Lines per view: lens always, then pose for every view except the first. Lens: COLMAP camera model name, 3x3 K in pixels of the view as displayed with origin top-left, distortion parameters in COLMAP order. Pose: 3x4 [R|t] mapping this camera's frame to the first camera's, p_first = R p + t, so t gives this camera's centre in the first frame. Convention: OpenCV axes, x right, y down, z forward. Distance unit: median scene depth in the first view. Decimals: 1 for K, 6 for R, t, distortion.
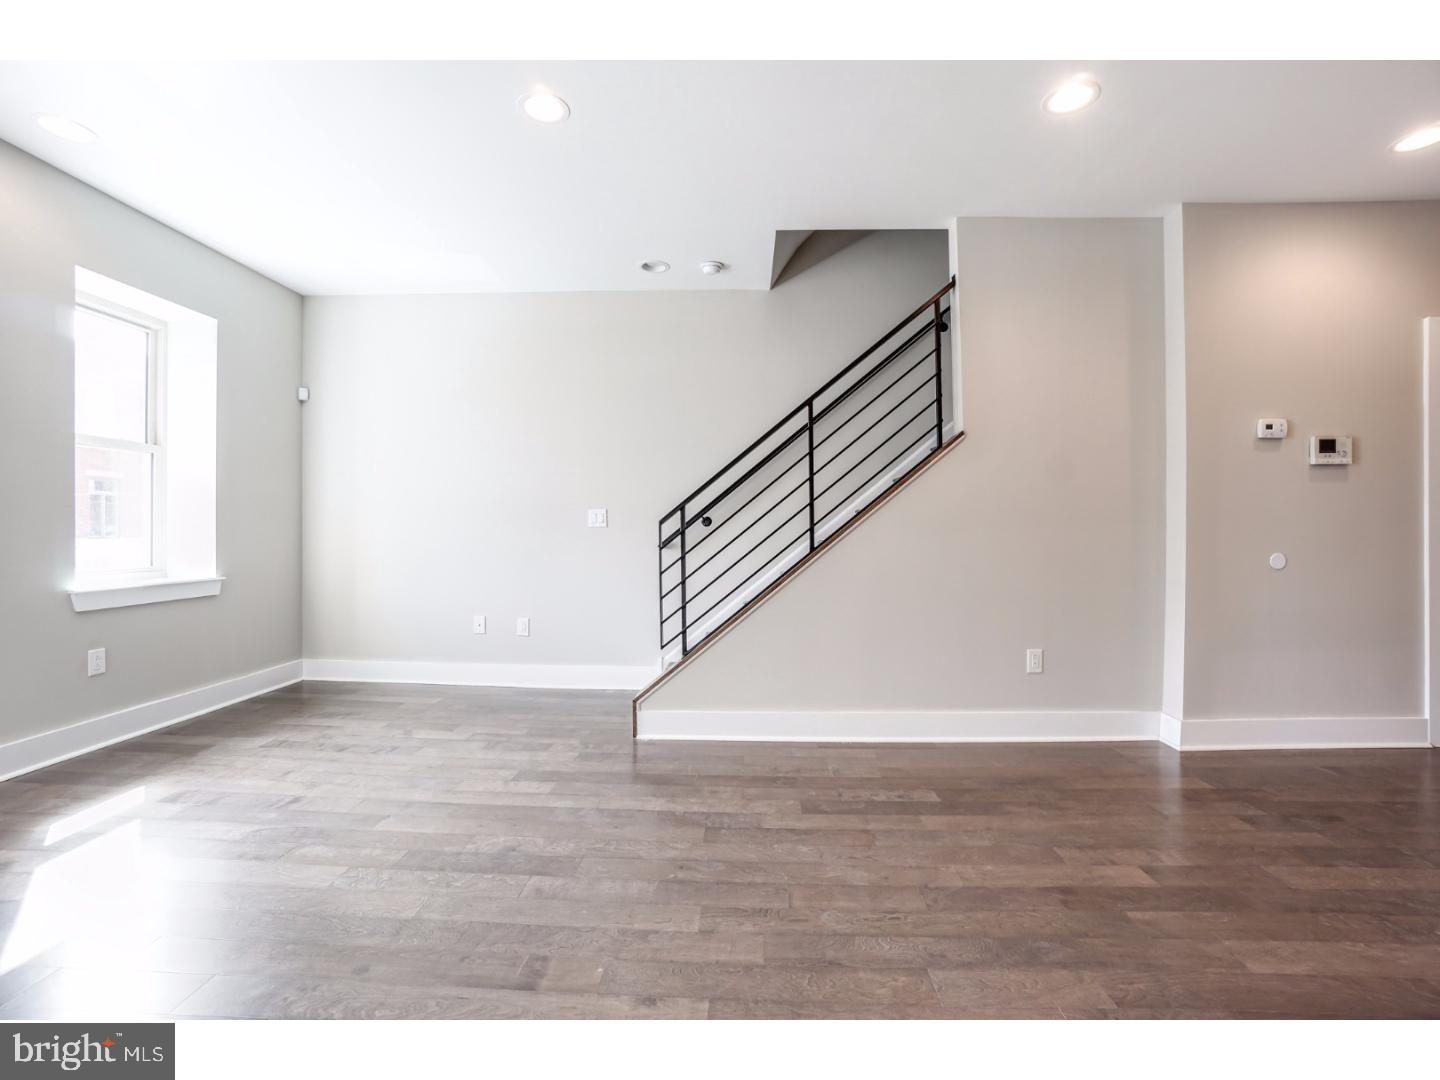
lens RADIAL K [[646.6, 0, 717.8], [0, 646.6, 528.6], [0, 0, 1]] dist [-0.064674, 0.022786]
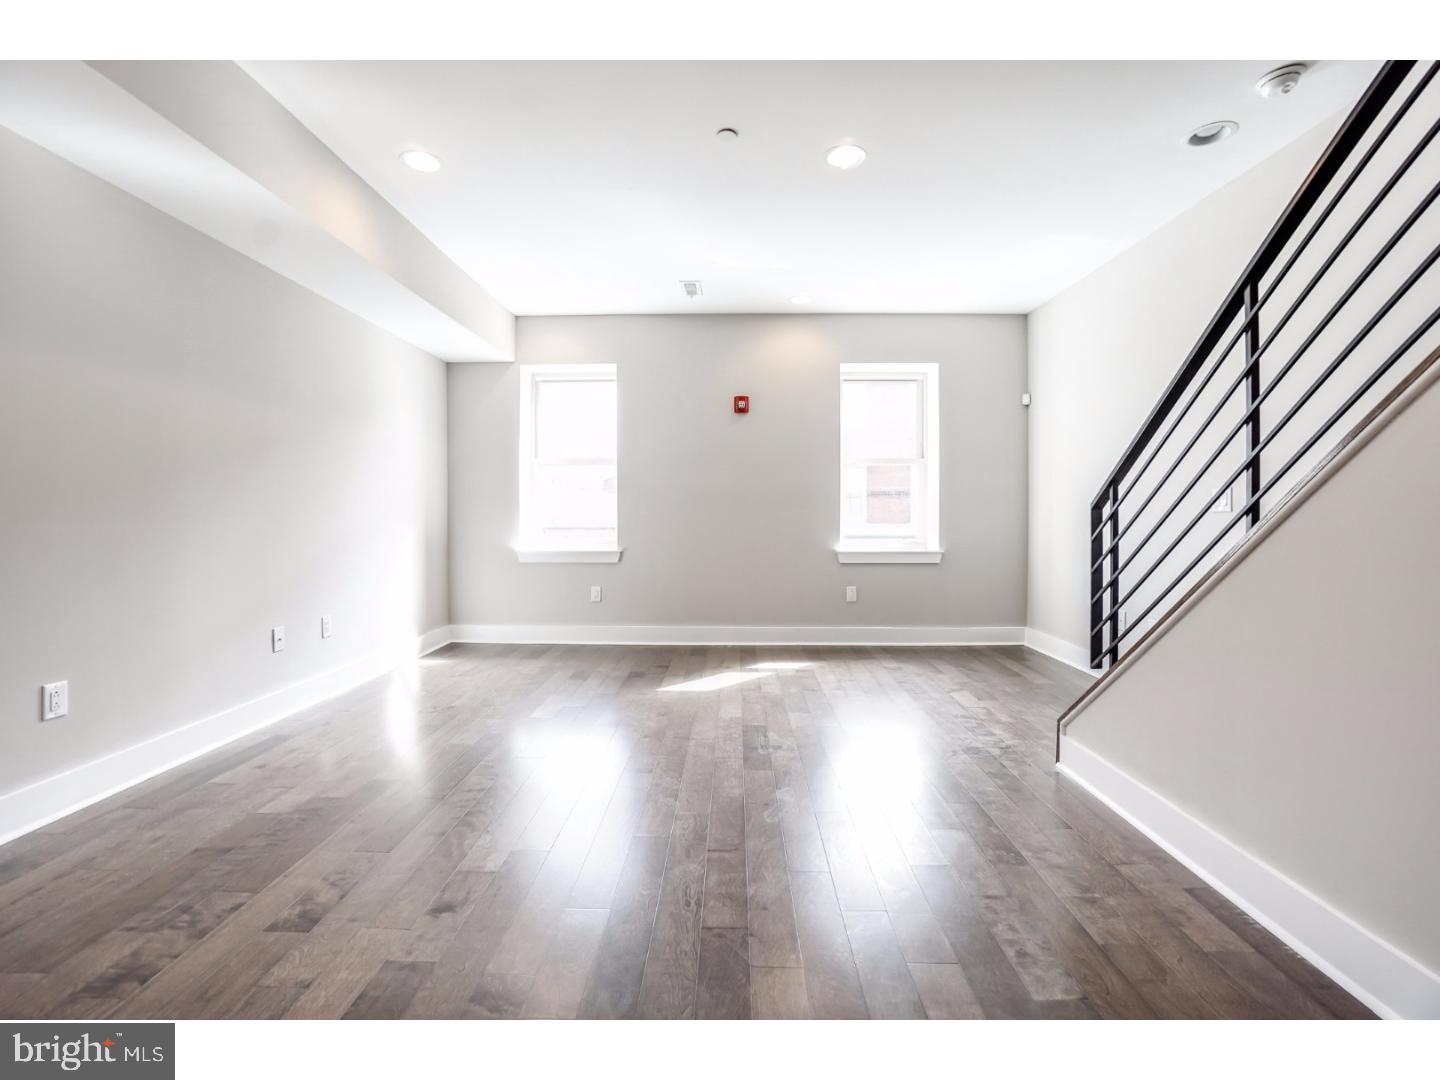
lens RADIAL K [[646.6, 0, 717.8], [0, 646.6, 528.6], [0, 0, 1]] dist [-0.064674, 0.022786]
pose [[0.006806, 0.011152, -0.999915, 0.723498], [-0.000249, 0.999938, 0.011151, 0.016841], [0.999977, 0.000173, 0.006809, 0.600828]]
